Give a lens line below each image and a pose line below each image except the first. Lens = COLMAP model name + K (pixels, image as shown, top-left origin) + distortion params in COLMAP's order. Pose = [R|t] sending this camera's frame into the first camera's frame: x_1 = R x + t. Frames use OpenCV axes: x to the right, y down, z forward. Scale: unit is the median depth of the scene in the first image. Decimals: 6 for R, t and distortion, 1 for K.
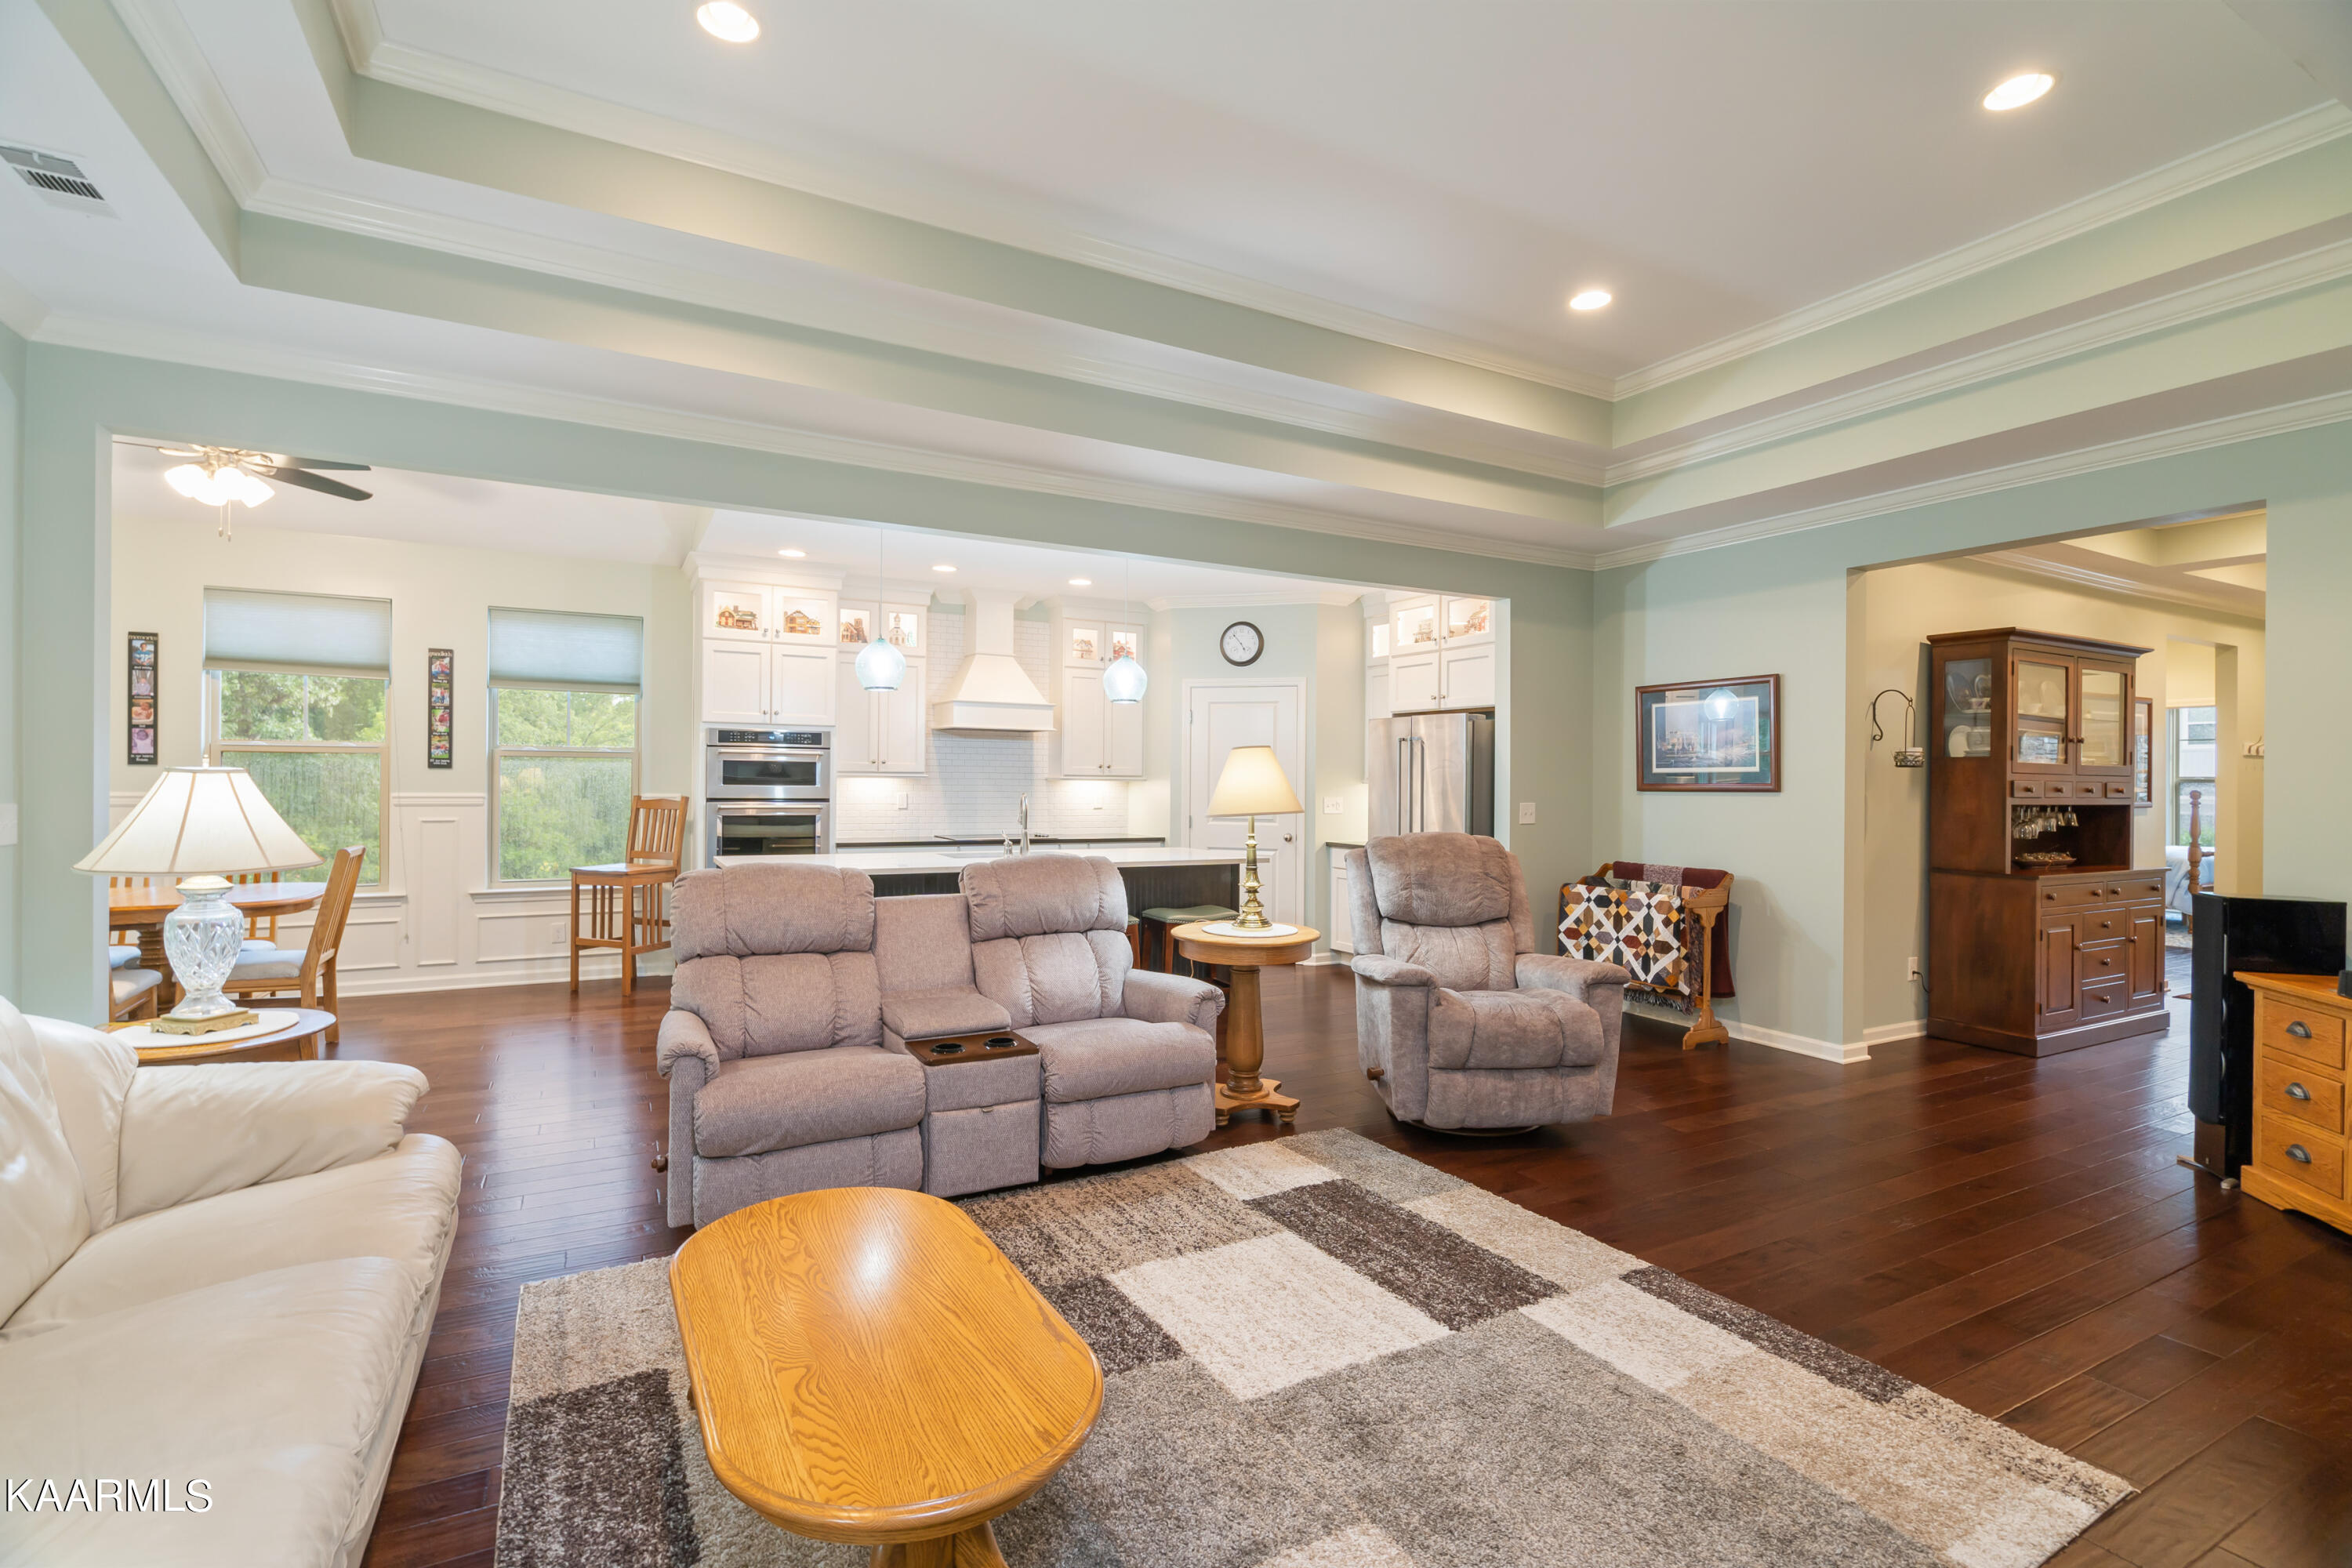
lens RADIAL K [[1073.4, 0, 1179.7], [0, 1073.4, 774.5], [0, 0, 1]] dist [-0.000382, -0.000100]
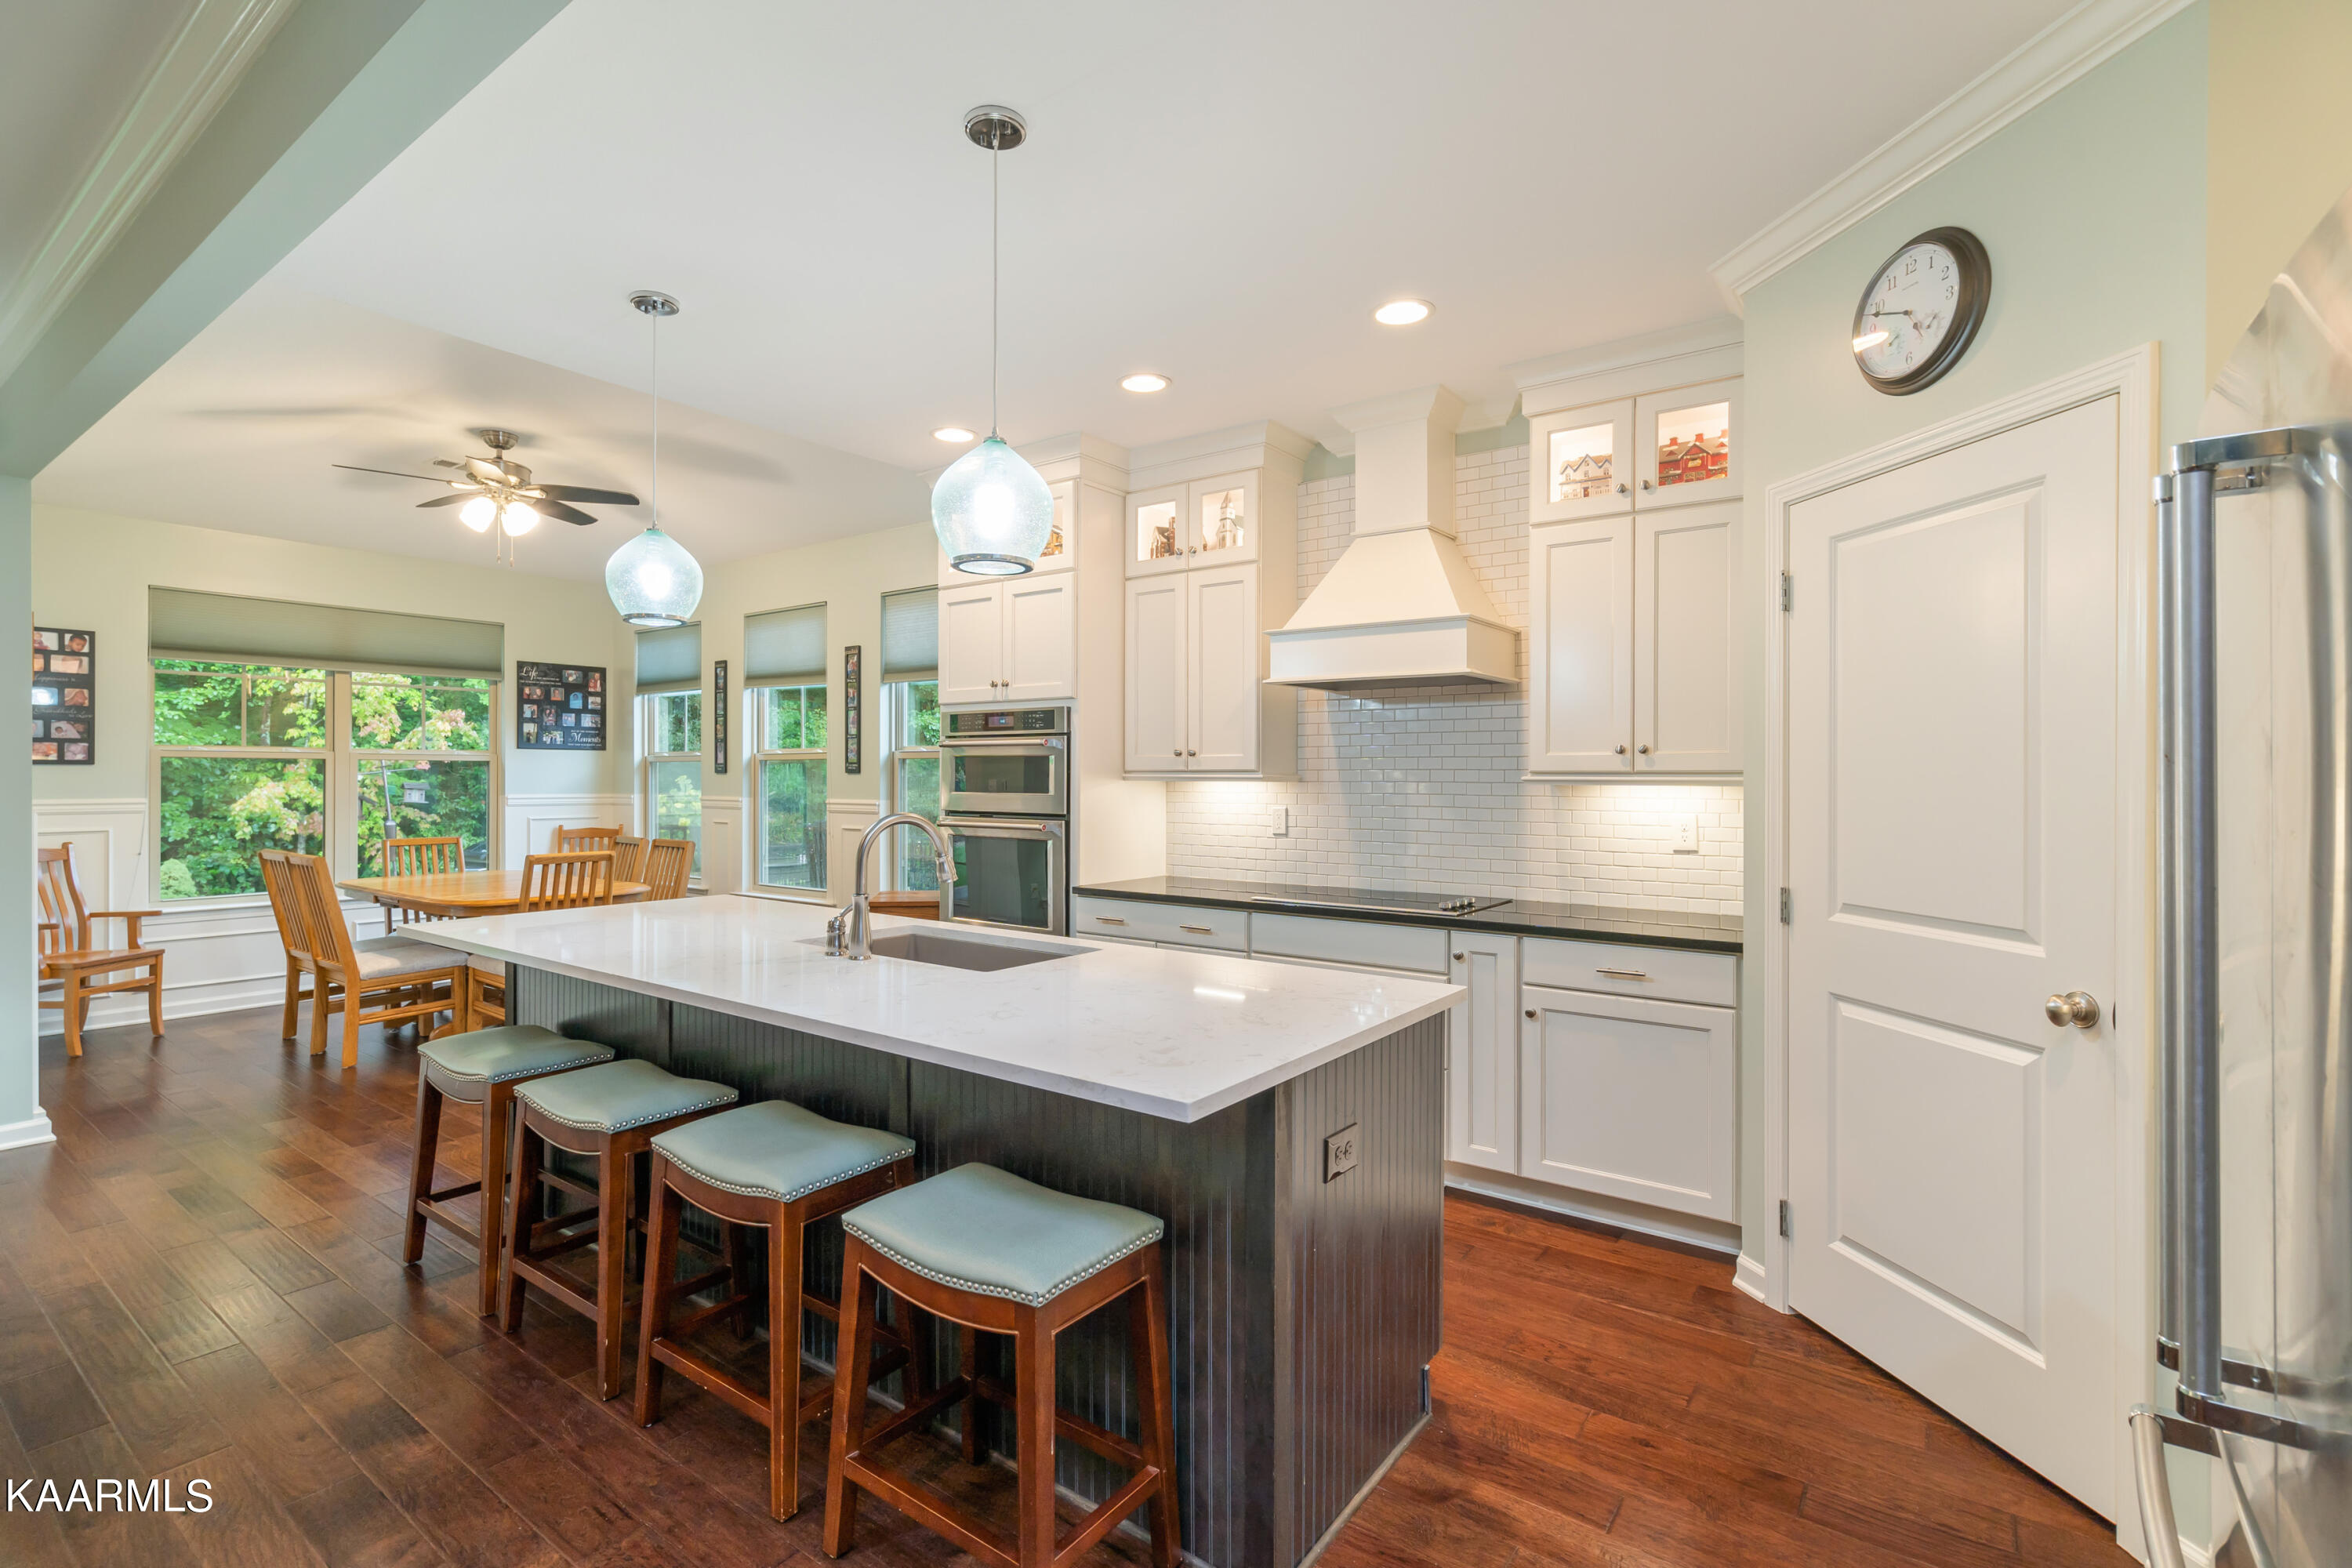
lens RADIAL K [[1073.4, 0, 1179.7], [0, 1073.4, 774.5], [0, 0, 1]] dist [-0.000382, -0.000100]
pose [[0.434637, -0.012723, -0.900516, 0.288967], [0.004445, 0.999918, -0.011982, 0.007939], [0.900595, 0.001205, 0.434658, 0.862598]]
